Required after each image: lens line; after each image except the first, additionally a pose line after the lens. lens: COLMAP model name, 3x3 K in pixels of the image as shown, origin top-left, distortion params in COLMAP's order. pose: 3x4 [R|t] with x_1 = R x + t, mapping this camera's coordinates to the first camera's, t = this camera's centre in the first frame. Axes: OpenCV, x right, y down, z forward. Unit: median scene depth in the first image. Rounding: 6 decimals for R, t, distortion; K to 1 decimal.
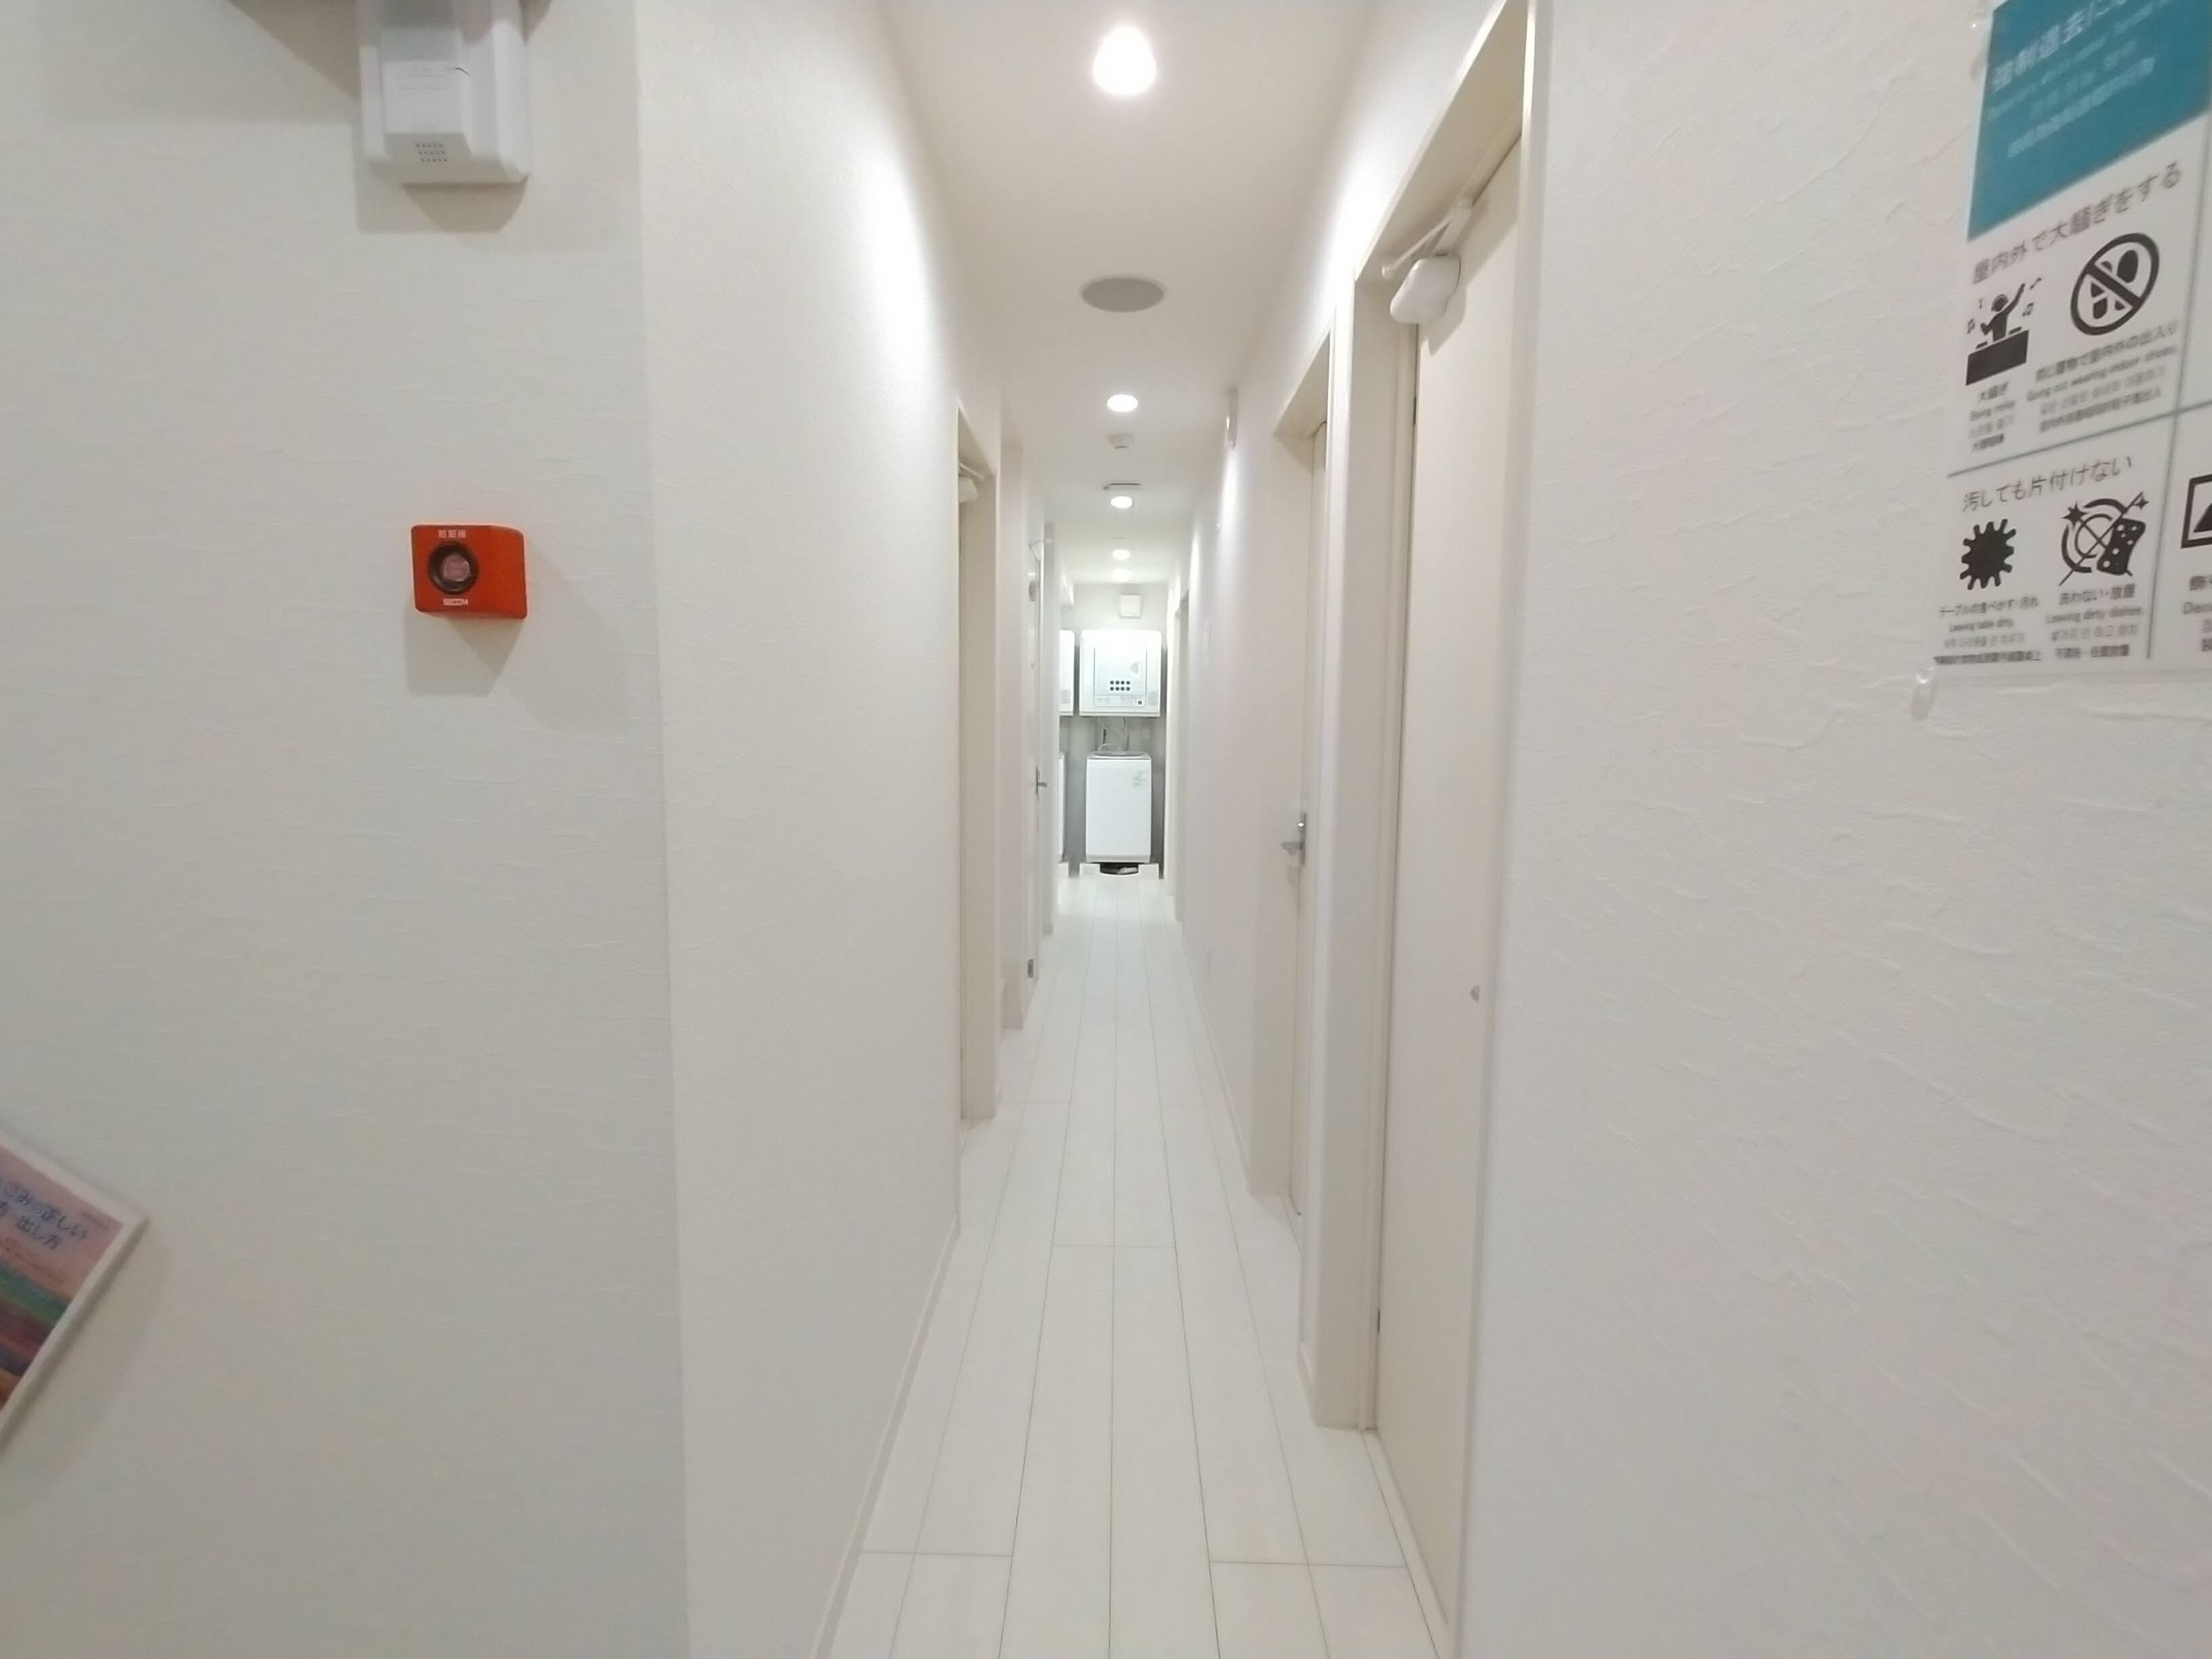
lens RADIAL K [[1043.6, 0, 1099.9], [0, 1043.6, 832.8], [0, 0, 1]] dist [0.000555, -0.000055]
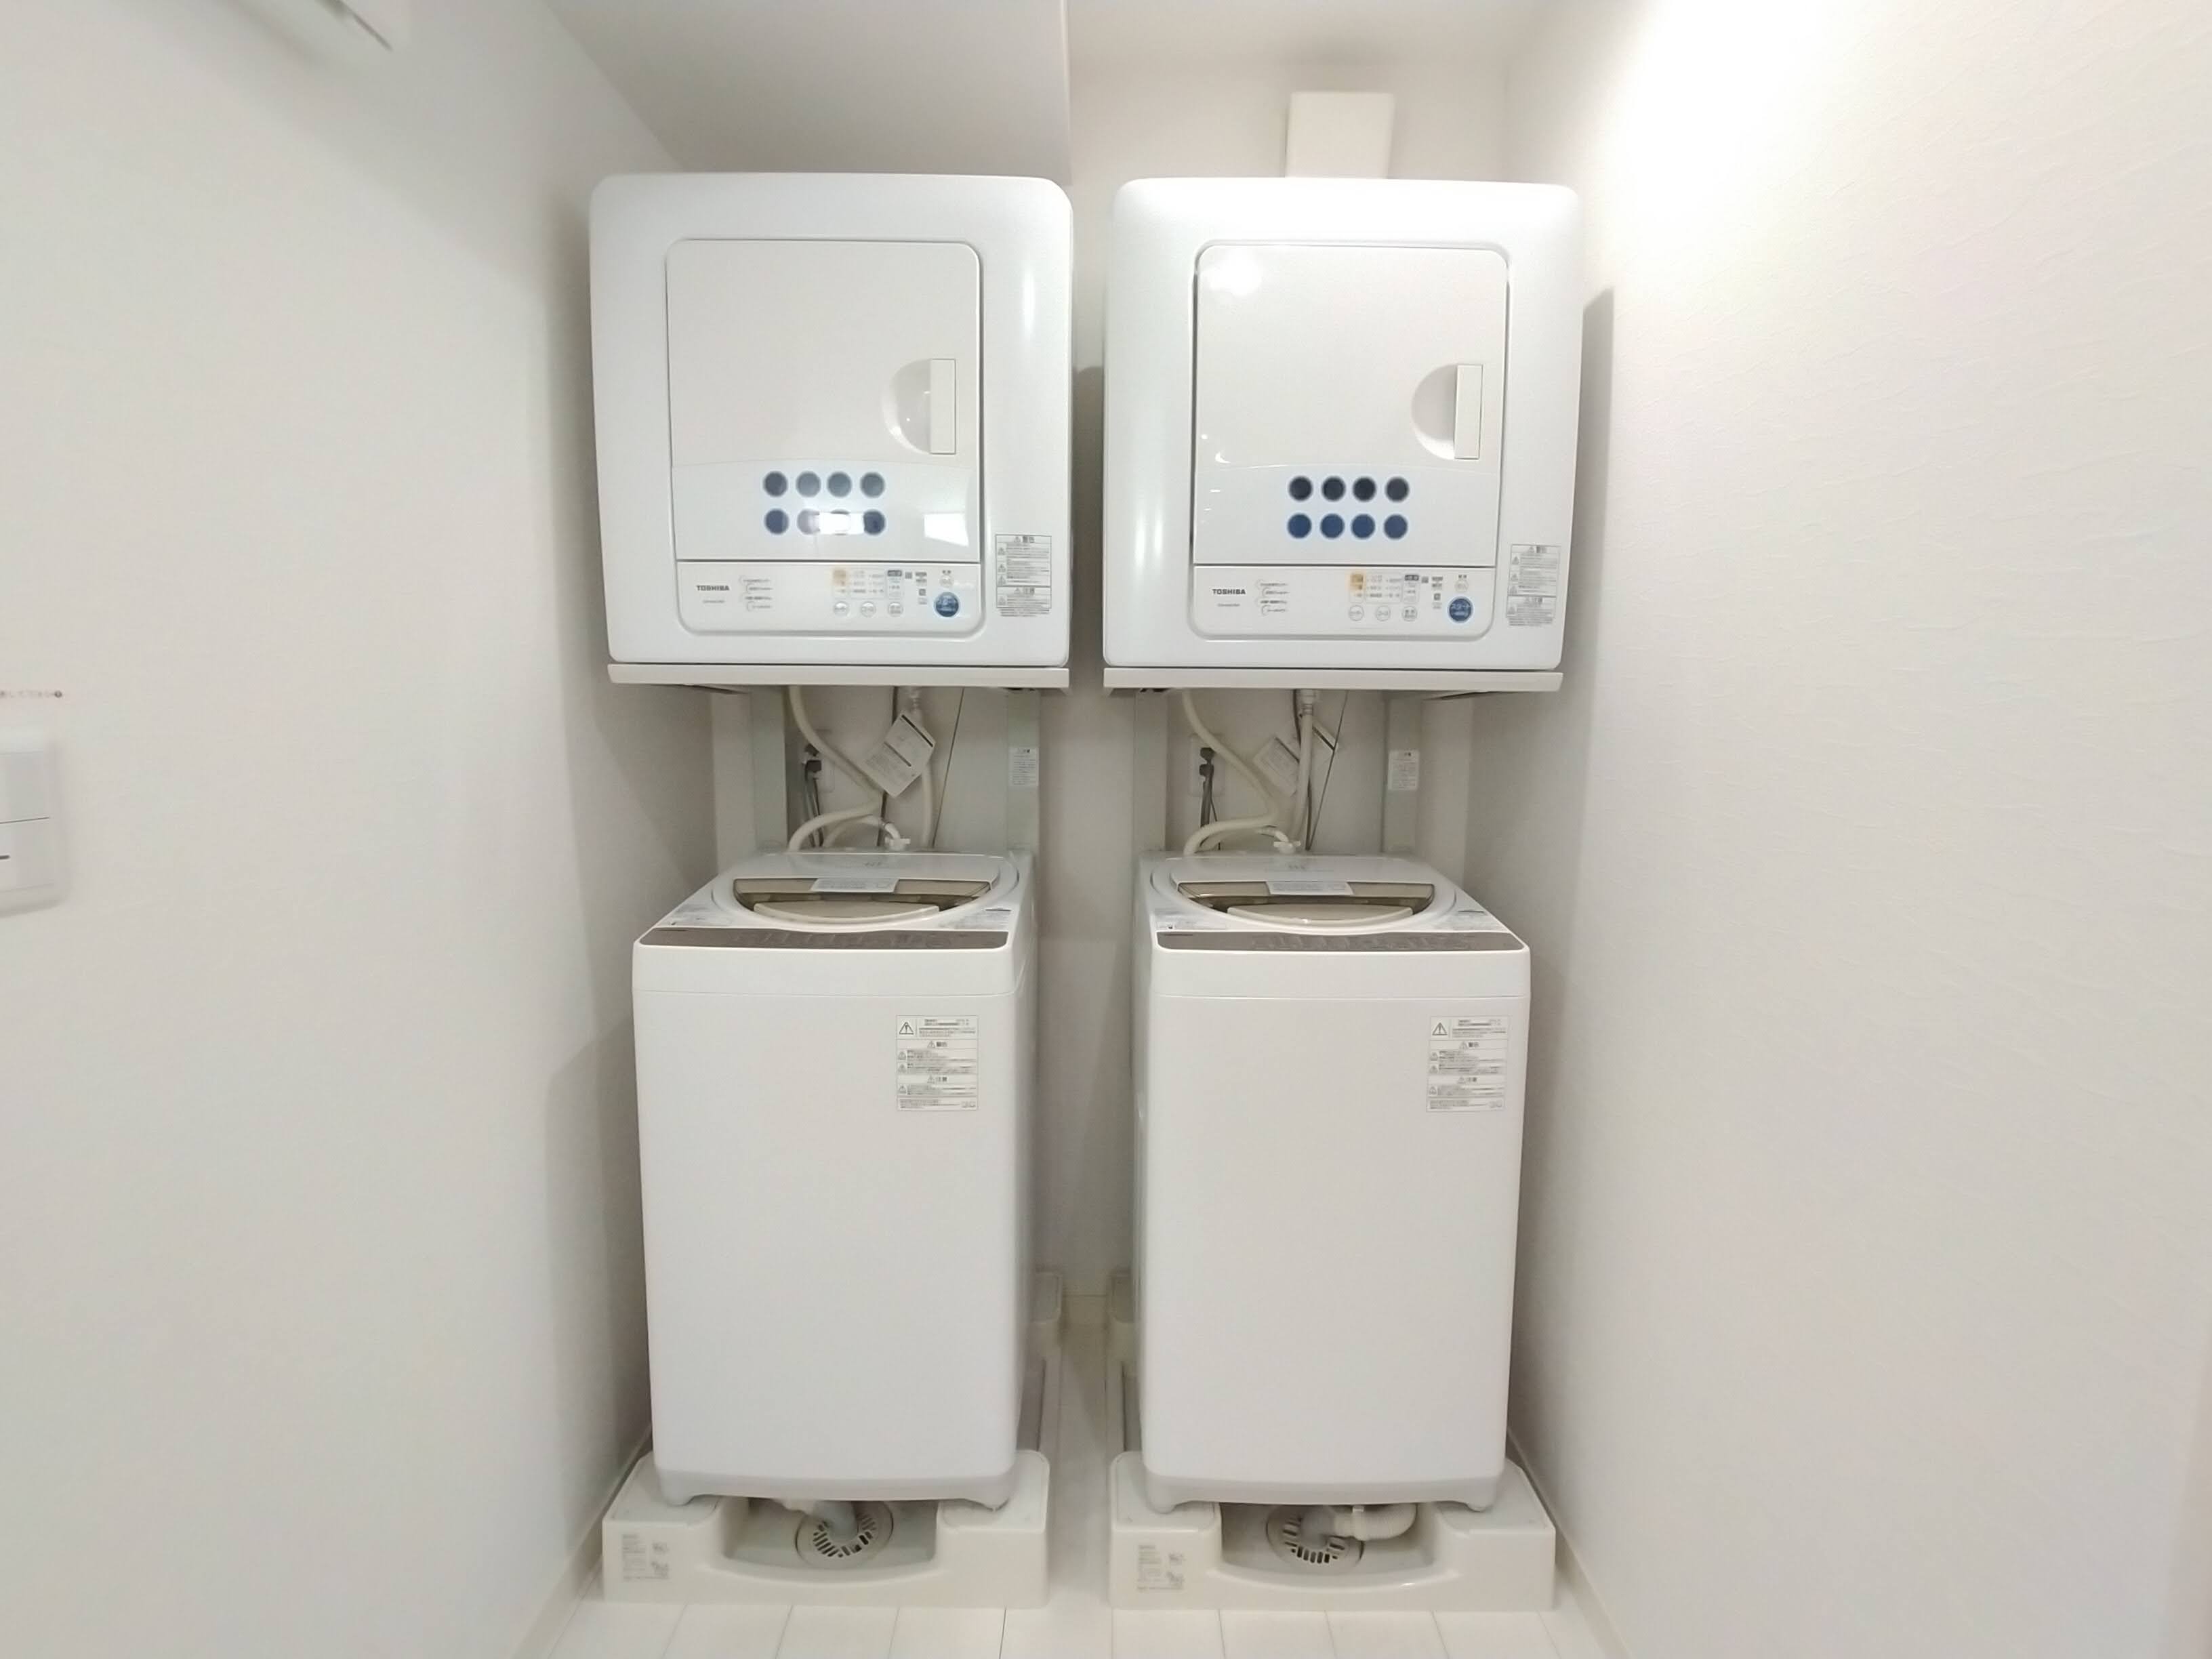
lens RADIAL K [[1043.6, 0, 1107.9], [0, 1043.6, 820.0], [0, 0, 1]] dist [0.000555, -0.000055]
pose [[0.999774, -0.004588, 0.020779, -0.022222], [0.004356, 0.999928, 0.011163, -0.090120], [-0.020829, -0.011070, 0.999722, 0.808563]]
